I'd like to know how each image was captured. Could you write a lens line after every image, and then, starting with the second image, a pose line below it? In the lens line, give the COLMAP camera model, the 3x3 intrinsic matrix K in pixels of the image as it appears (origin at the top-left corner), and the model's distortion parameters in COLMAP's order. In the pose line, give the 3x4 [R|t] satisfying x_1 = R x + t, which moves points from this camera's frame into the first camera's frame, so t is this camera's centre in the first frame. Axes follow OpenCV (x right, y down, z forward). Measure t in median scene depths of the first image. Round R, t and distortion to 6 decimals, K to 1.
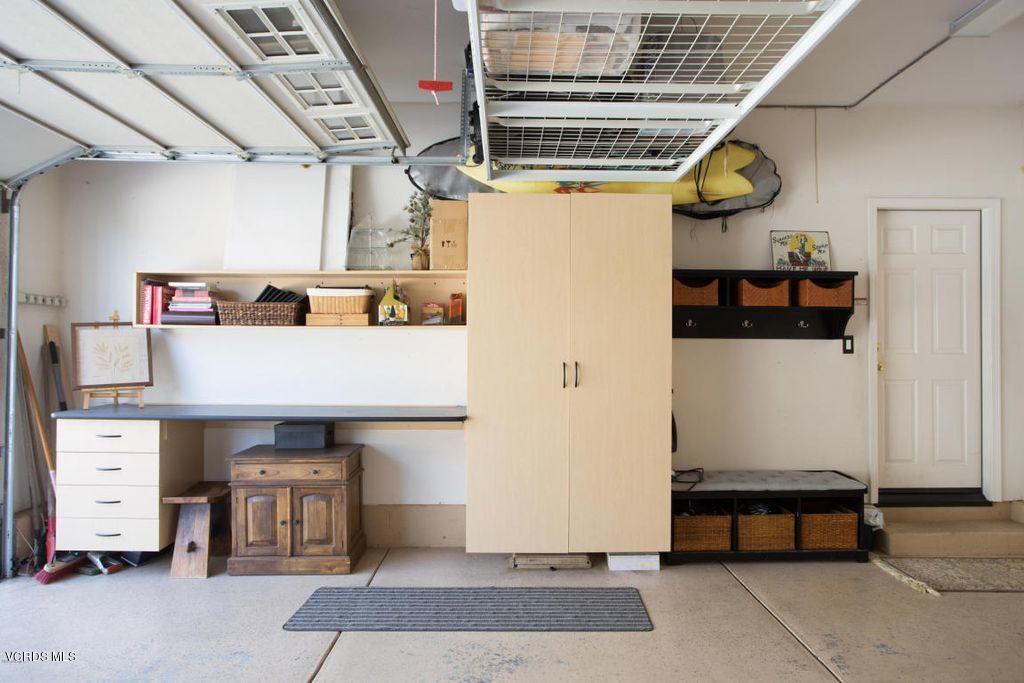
lens RADIAL K [[693.9, 0, 522.3], [0, 693.9, 343.4], [0, 0, 1]] dist [-0.006540, -0.004660]
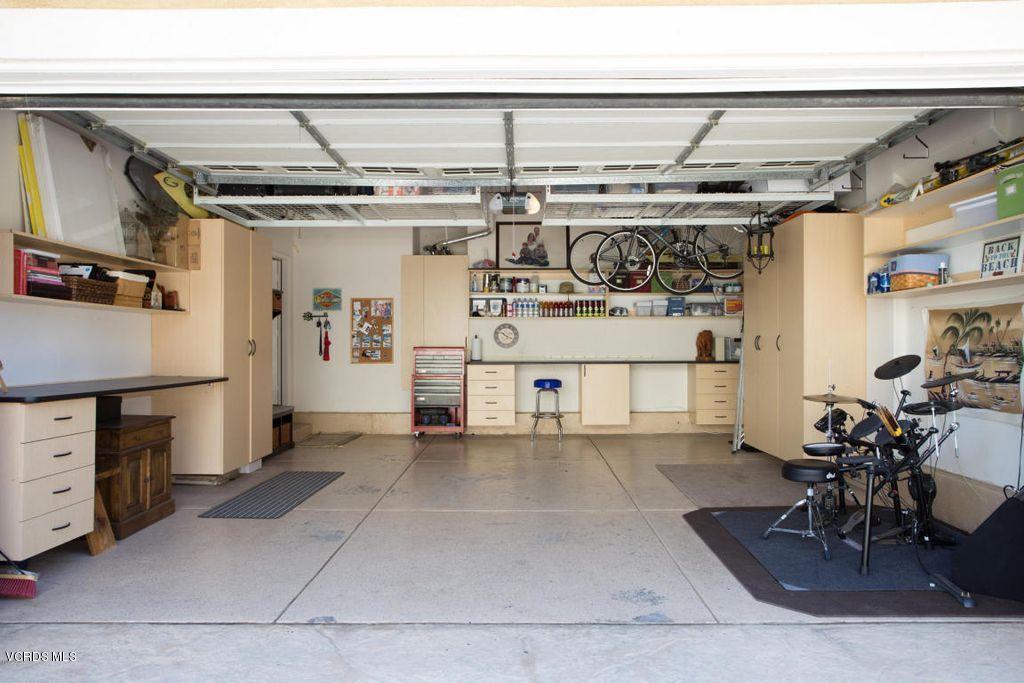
lens RADIAL K [[693.9, 0, 512.9], [0, 693.9, 341.1], [0, 0, 1]] dist [-0.006540, -0.004660]
pose [[0.036695, 0.002121, 0.999324, -1.369341], [-0.013698, 0.999905, -0.001620, 0.023007], [-0.999233, -0.013629, 0.036721, 0.339742]]
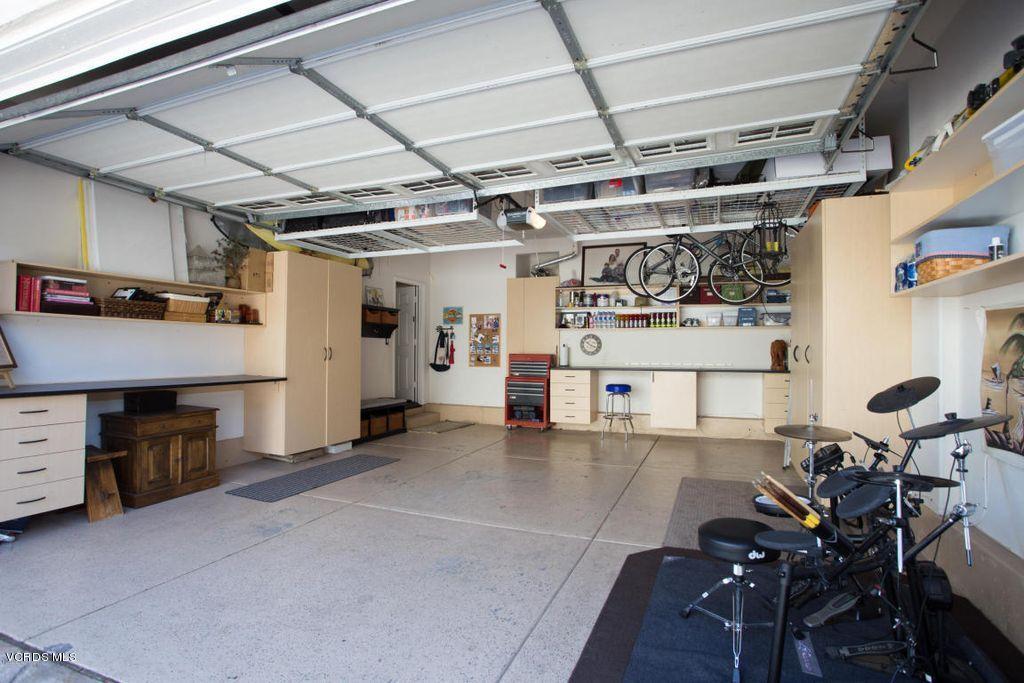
lens RADIAL K [[495.0, 0, 516.4], [0, 495.0, 341.3], [0, 0, 1]] dist [-0.033703, 0.005768]
pose [[0.390079, 0.015228, 0.920655, -0.930877], [-0.019101, 0.999782, -0.008444, 0.010693], [-0.920583, -0.014292, 0.390285, -0.017075]]
